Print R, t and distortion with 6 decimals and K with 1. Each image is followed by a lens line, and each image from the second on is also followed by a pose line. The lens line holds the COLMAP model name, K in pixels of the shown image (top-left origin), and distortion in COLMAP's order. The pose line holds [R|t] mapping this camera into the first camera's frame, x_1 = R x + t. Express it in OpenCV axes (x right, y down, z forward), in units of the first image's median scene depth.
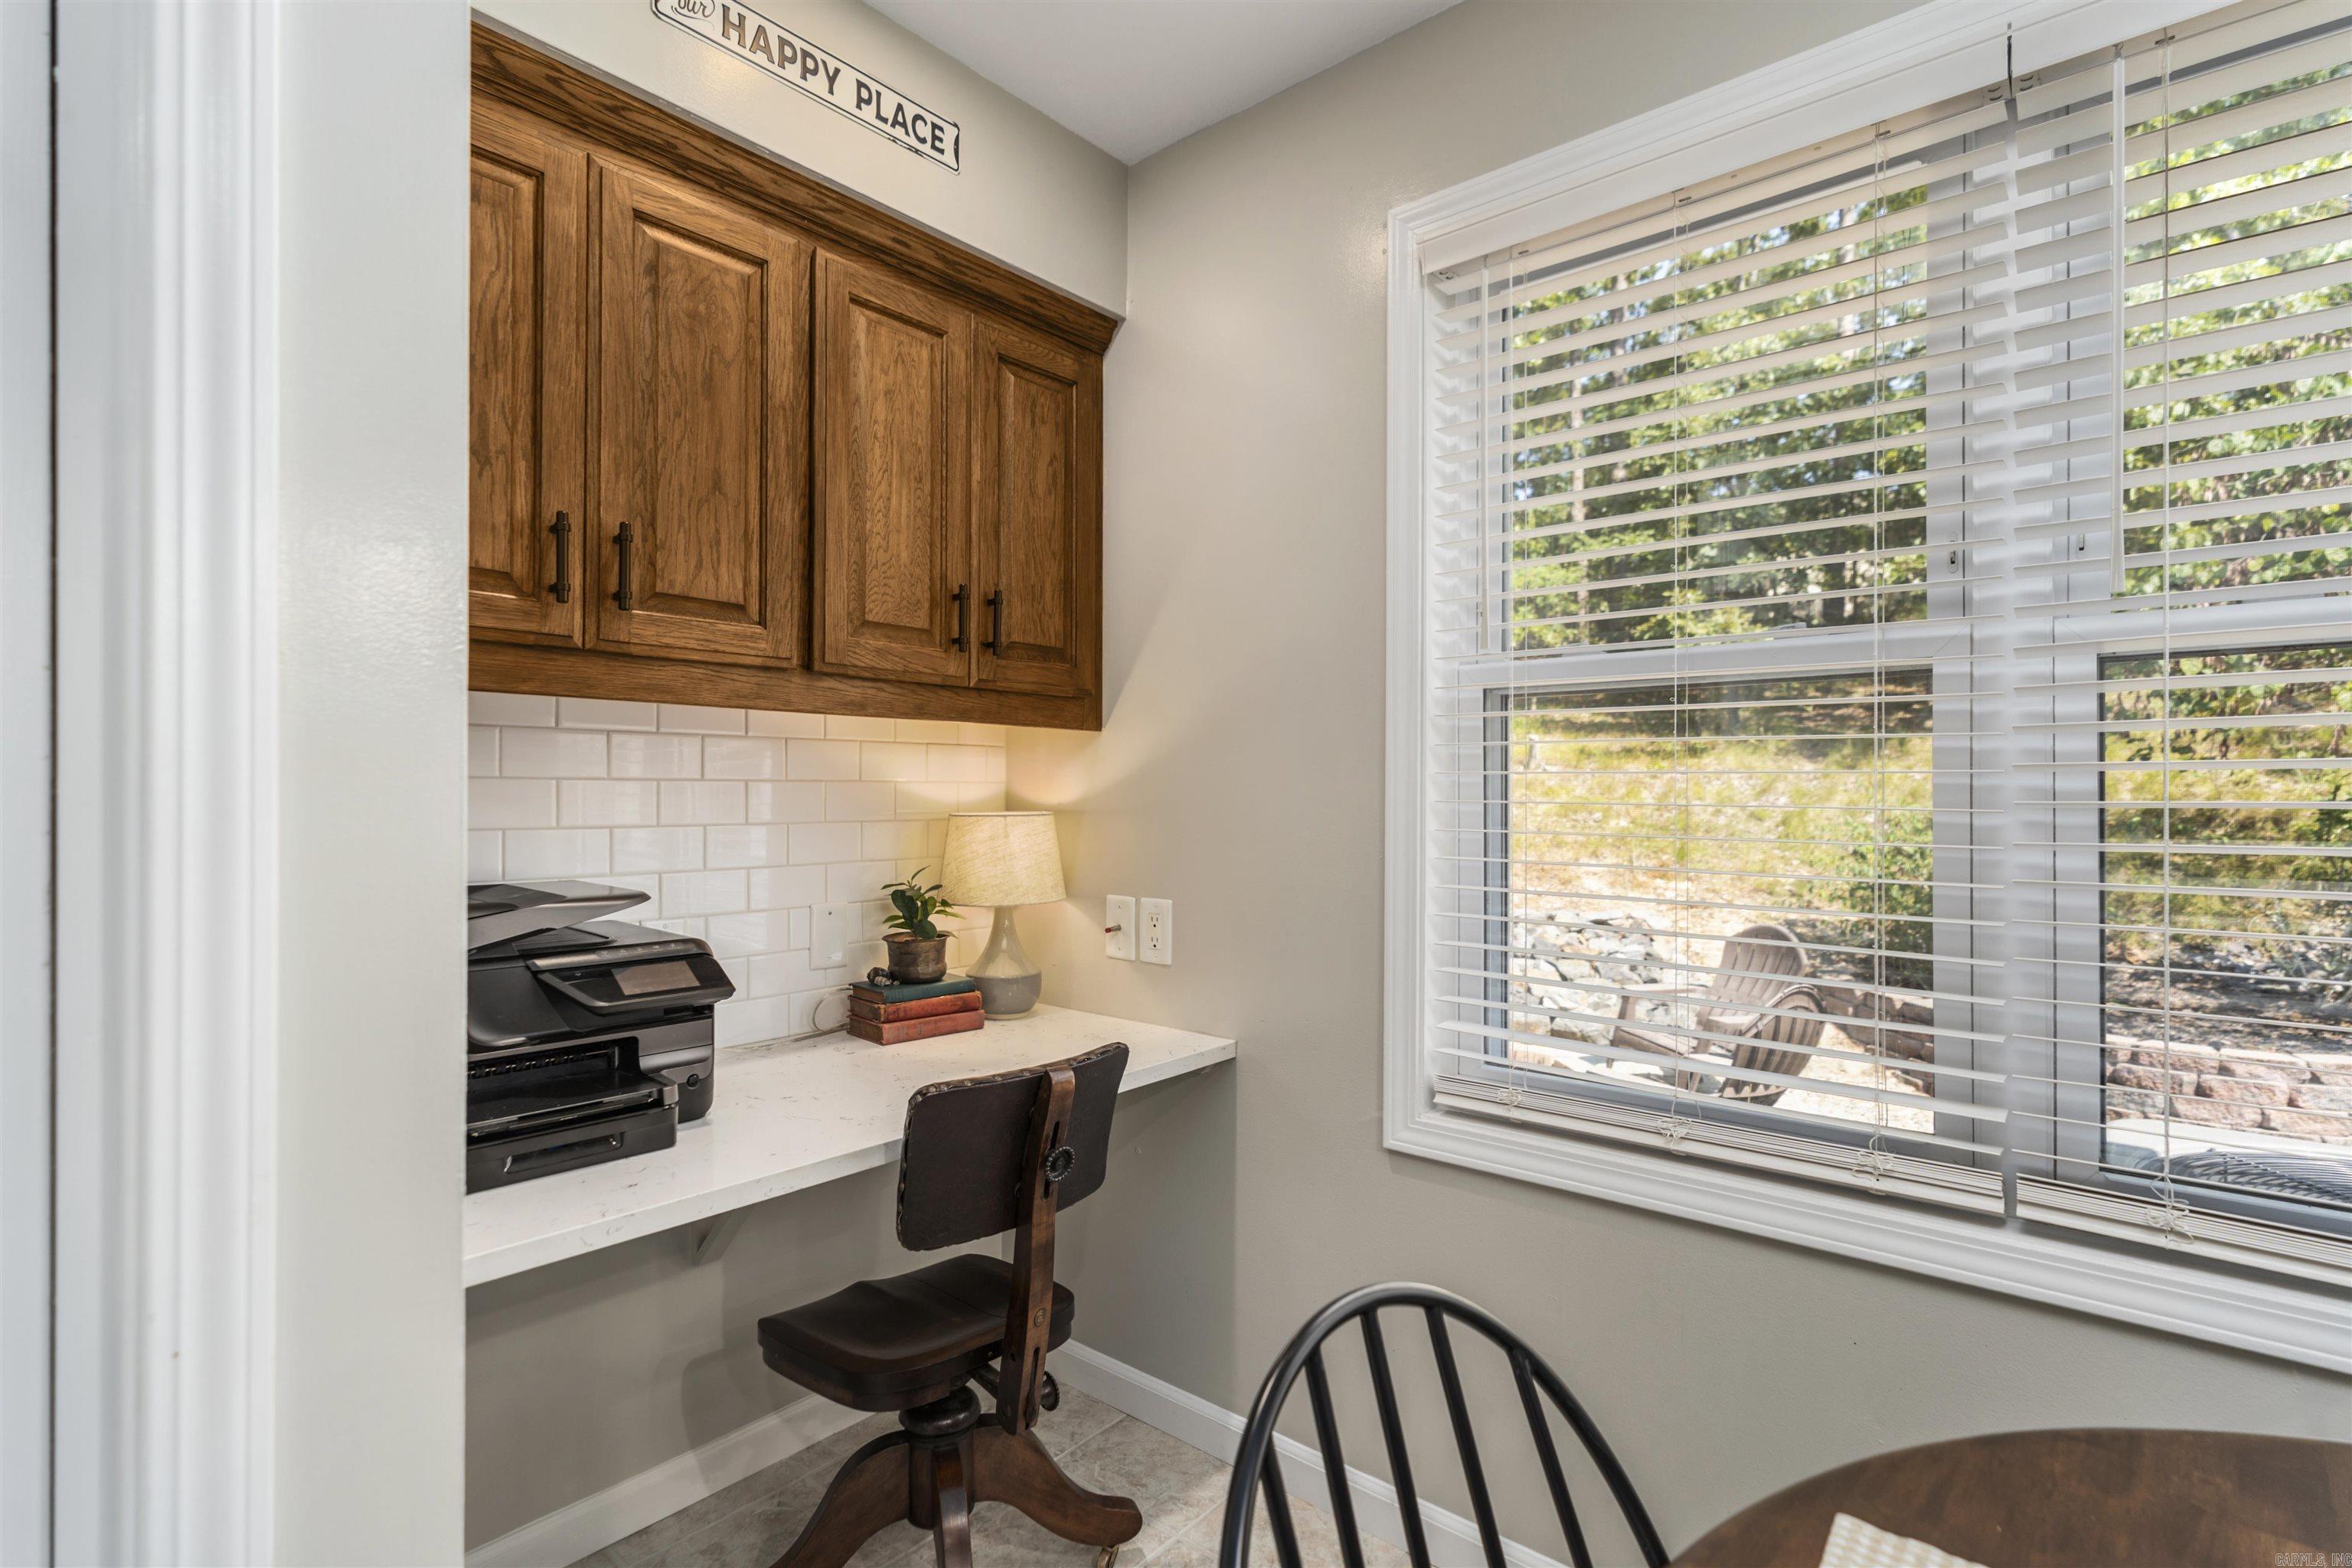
lens RADIAL K [[1094.5, 0, 1166.4], [0, 1094.5, 792.1], [0, 0, 1]] dist [0.001261, -0.000624]
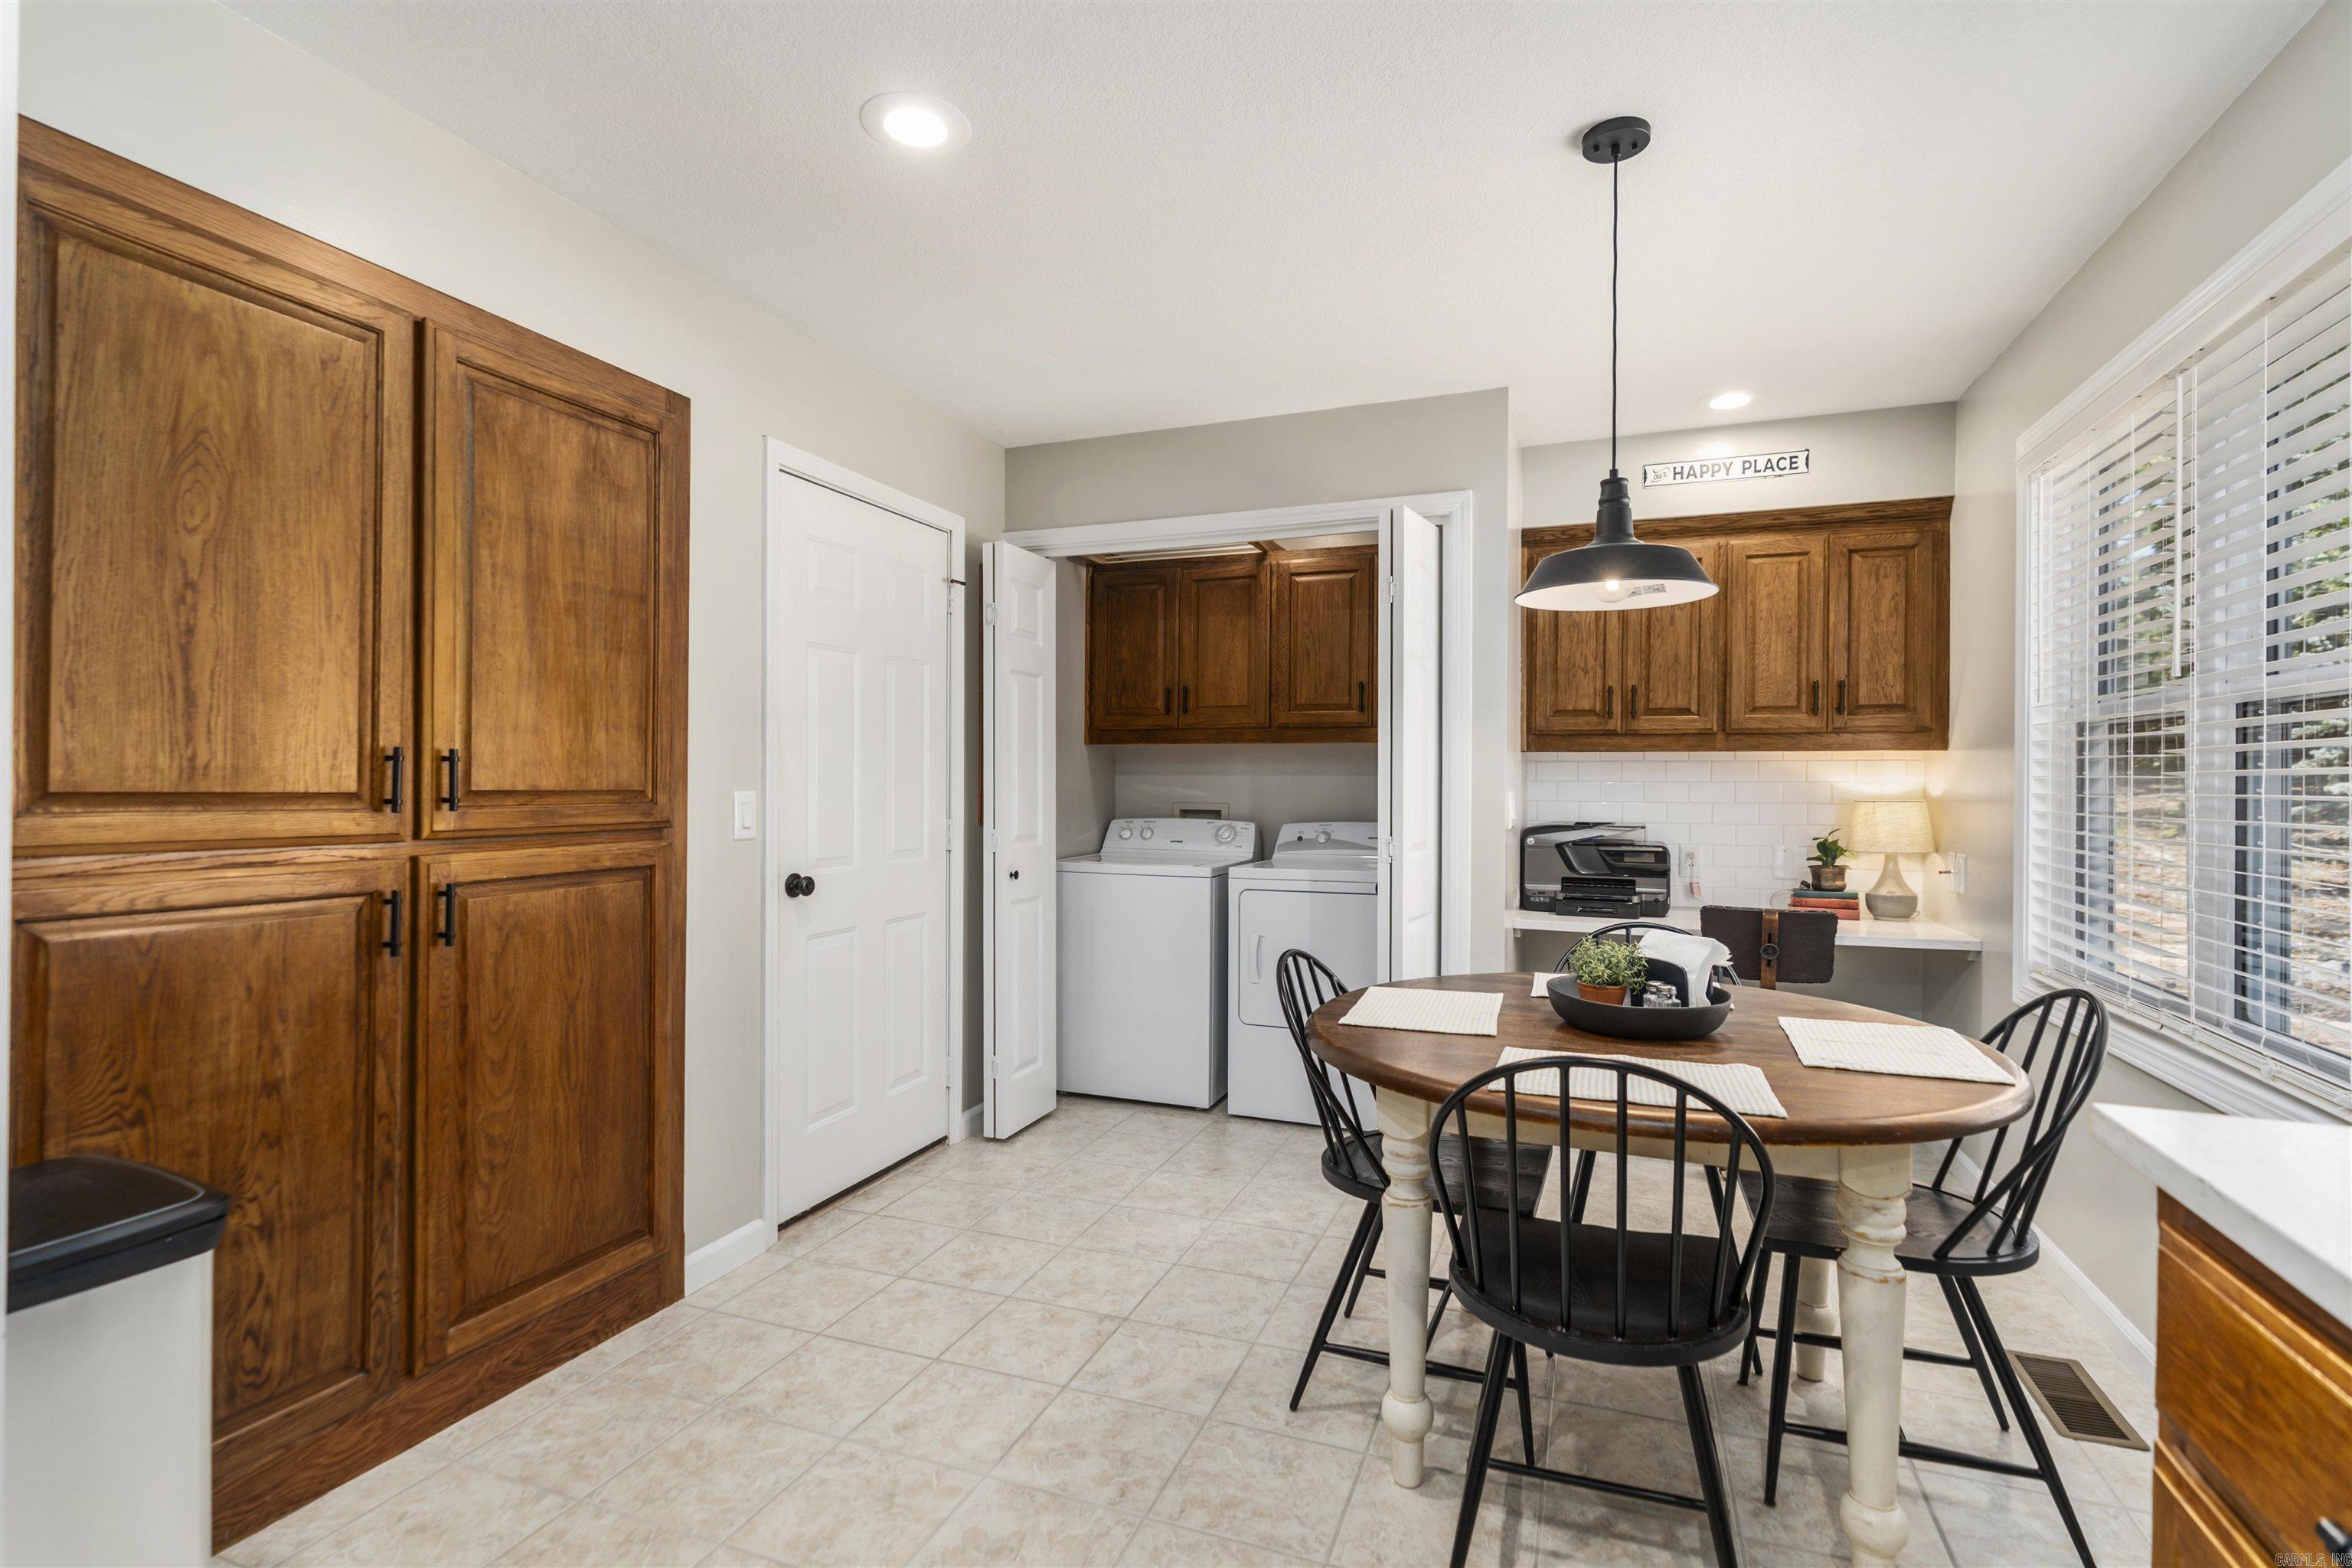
lens RADIAL K [[1094.5, 0, 1182.2], [0, 1094.5, 784.0], [0, 0, 1]] dist [0.001261, -0.000624]
pose [[0.346934, -0.002100, -0.937887, 1.302829], [-0.002861, 0.999990, -0.003297, 0.003605], [0.937885, 0.003828, 0.346925, -0.760287]]
